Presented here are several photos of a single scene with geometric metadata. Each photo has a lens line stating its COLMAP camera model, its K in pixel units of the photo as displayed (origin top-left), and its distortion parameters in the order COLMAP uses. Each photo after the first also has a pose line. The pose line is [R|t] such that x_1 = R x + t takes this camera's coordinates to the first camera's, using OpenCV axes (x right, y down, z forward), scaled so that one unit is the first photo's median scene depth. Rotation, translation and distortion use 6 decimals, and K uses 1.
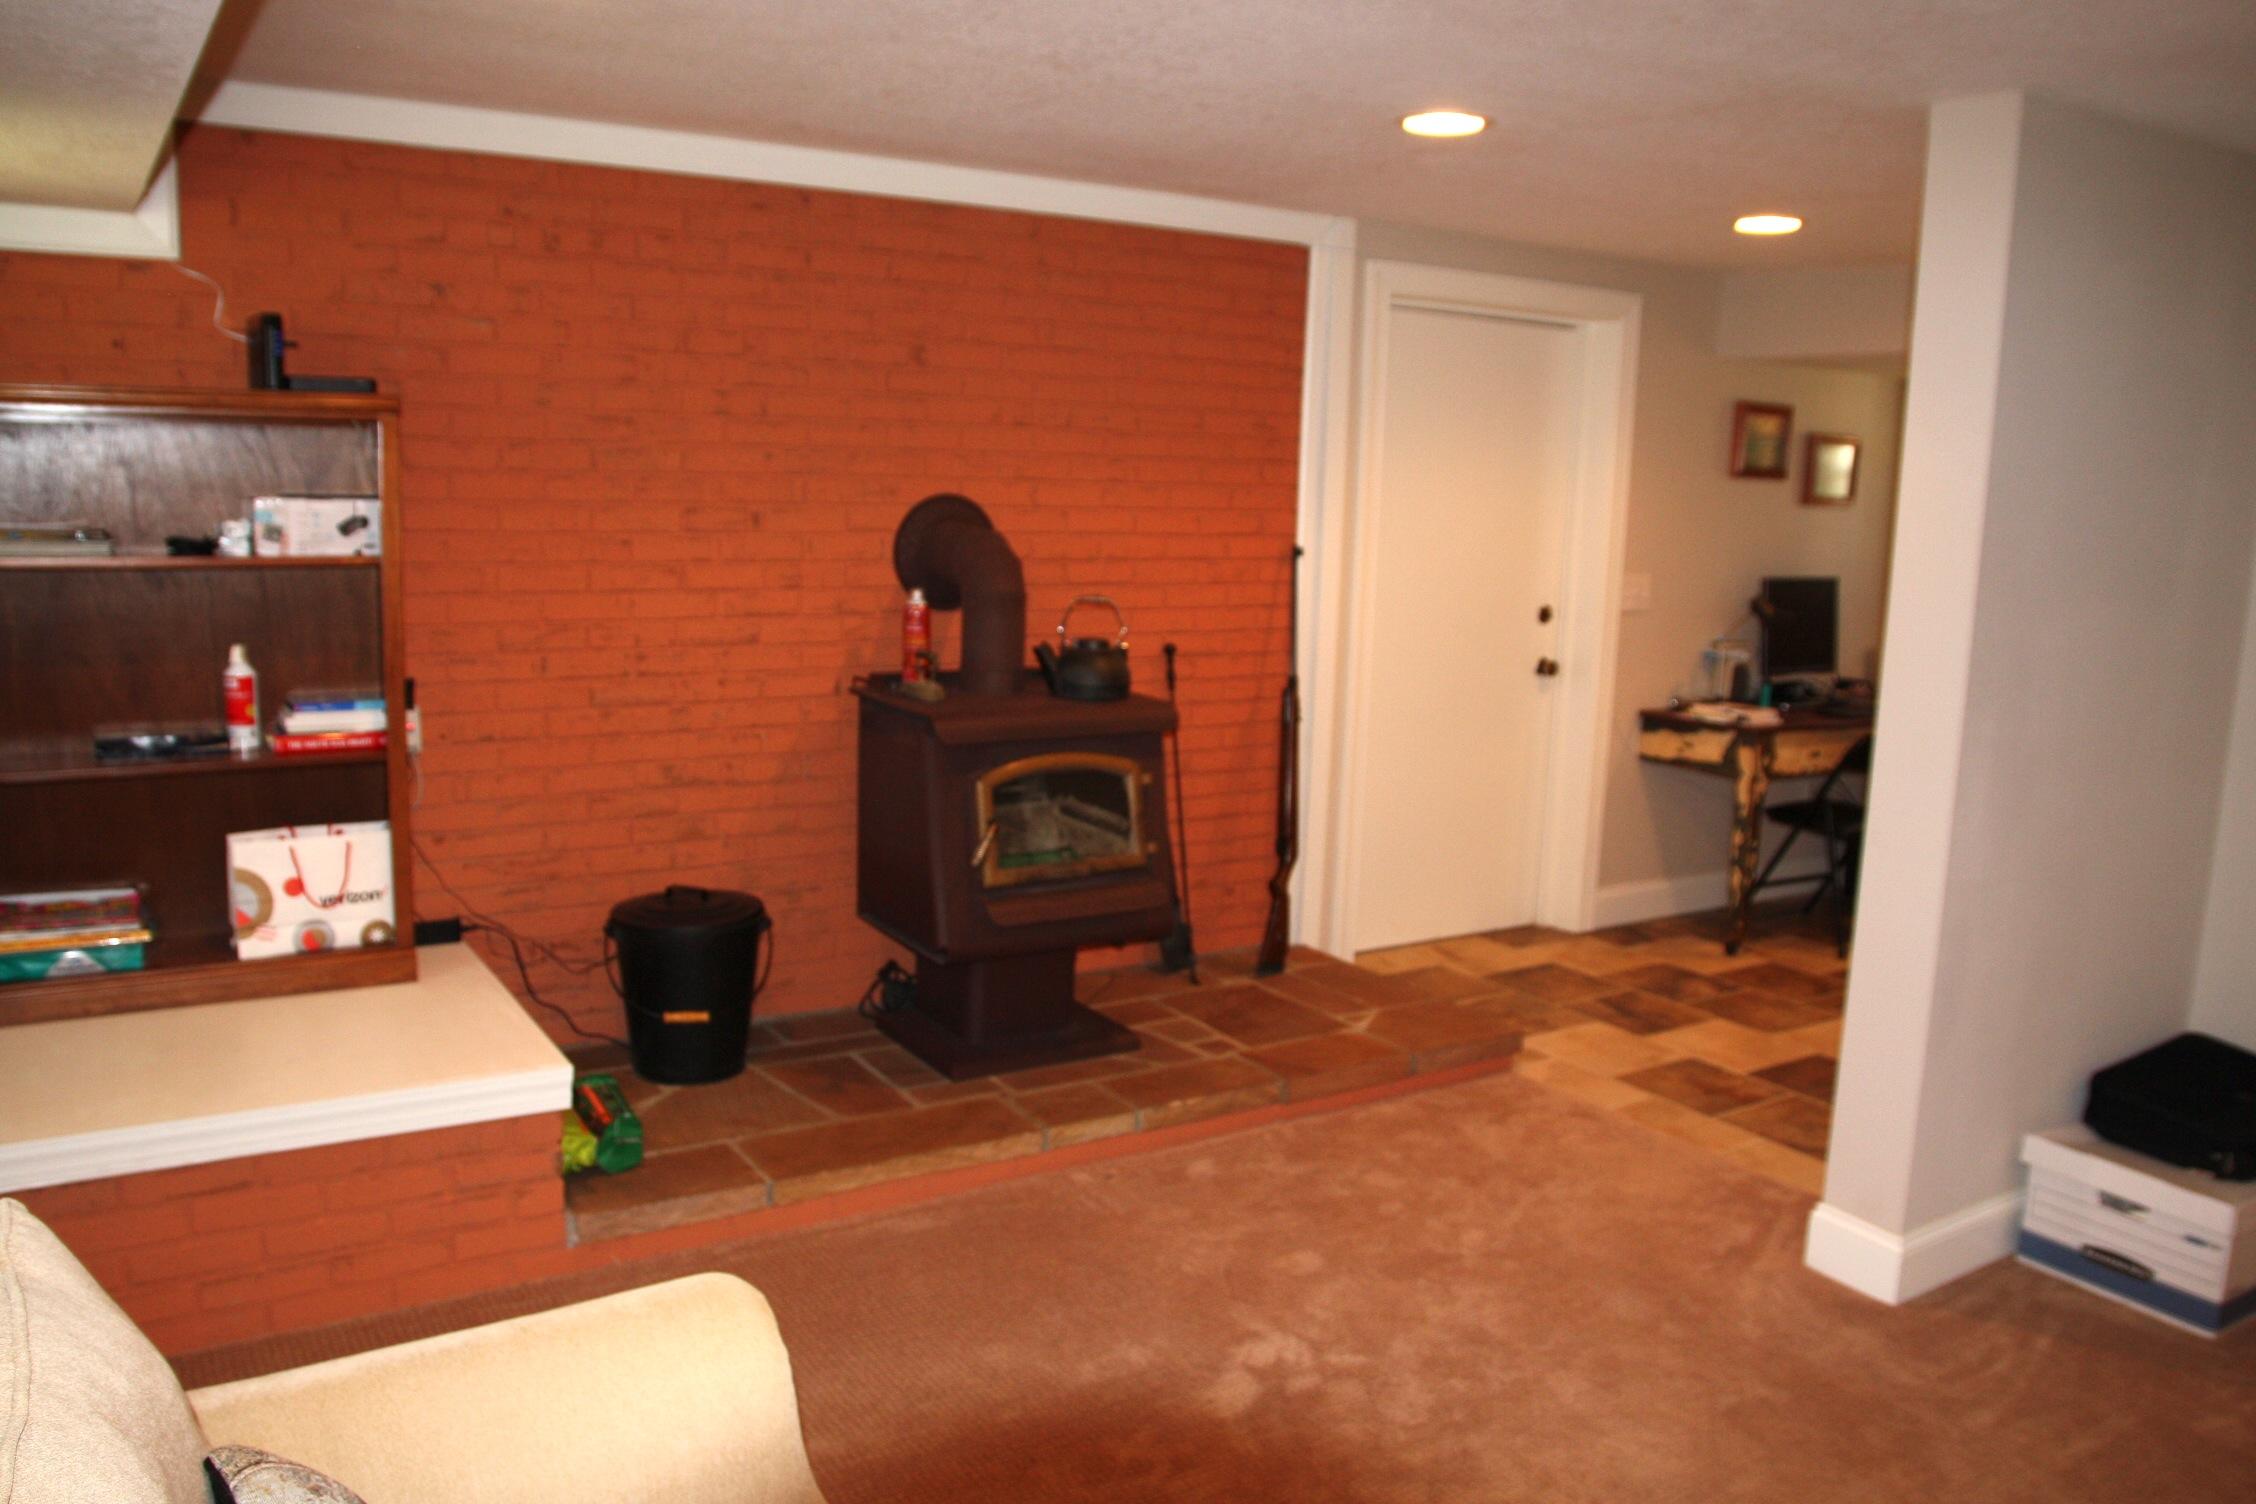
lens RADIAL K [[1780.7, 0, 1130.0], [0, 1780.7, 752.4], [0, 0, 1]] dist [-0.093084, 0.031459]
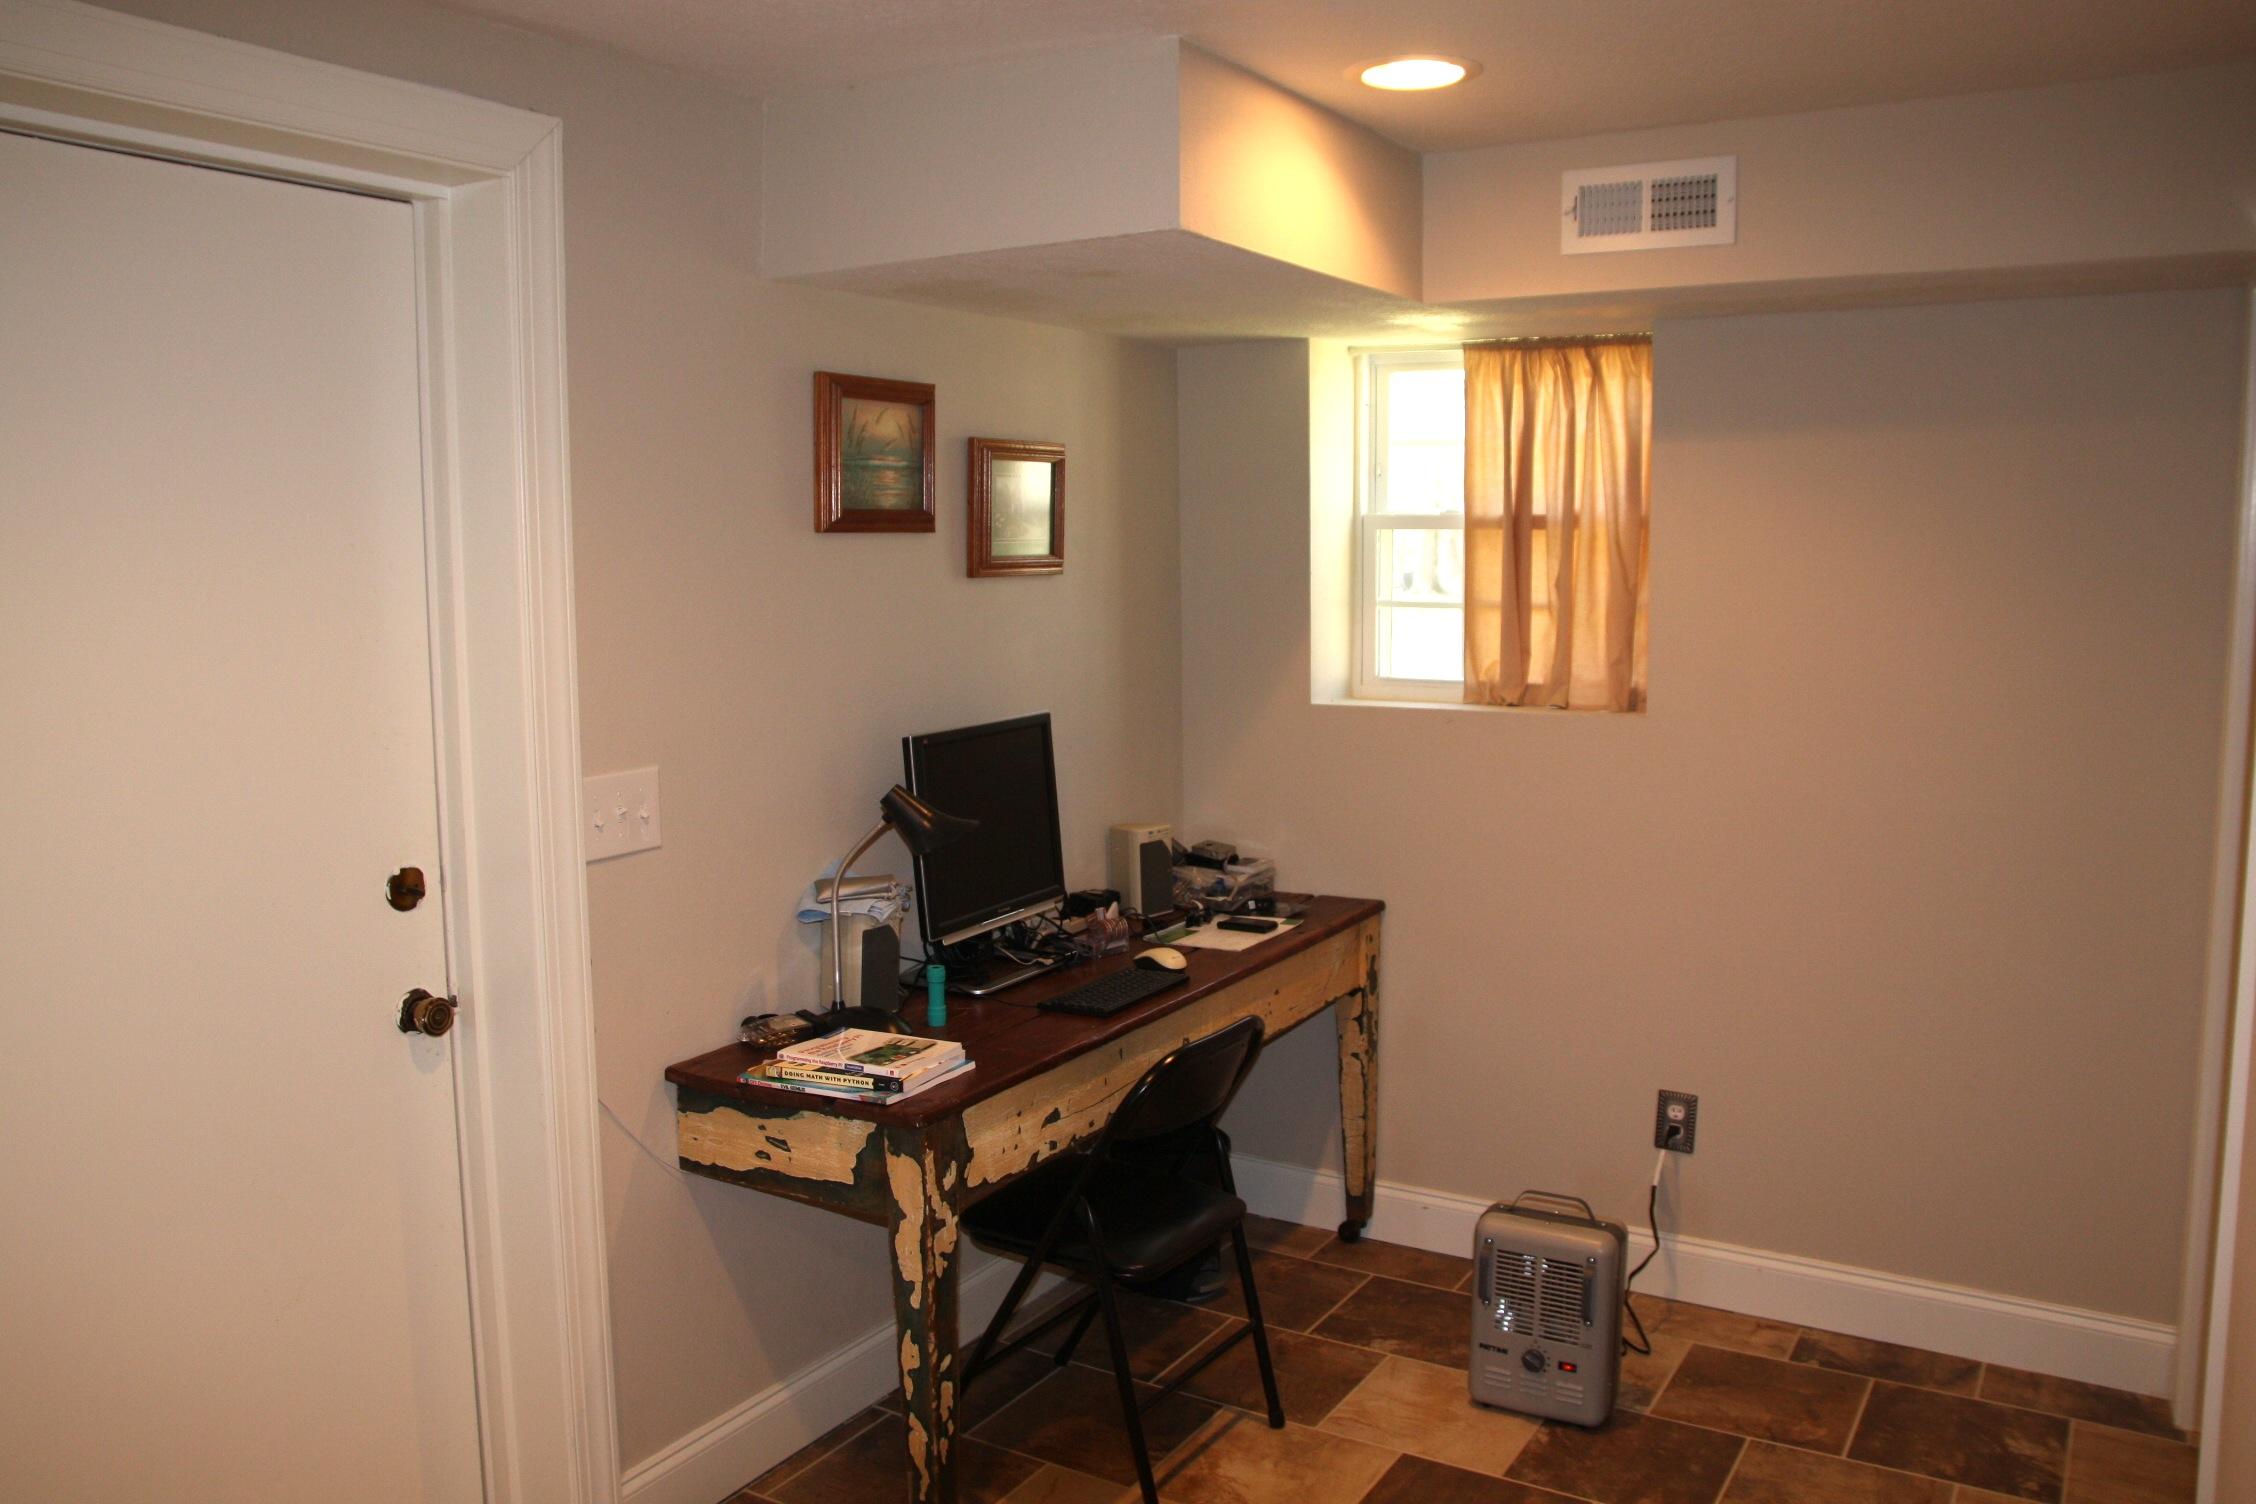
lens RADIAL K [[1780.7, 0, 1136.2], [0, 1780.7, 744.0], [0, 0, 1]] dist [-0.093084, 0.031459]
pose [[0.896868, -0.091356, 0.432761, 0.248005], [0.104478, 0.994505, -0.006582, -0.105944], [-0.429782, 0.051117, 0.901484, 0.645258]]
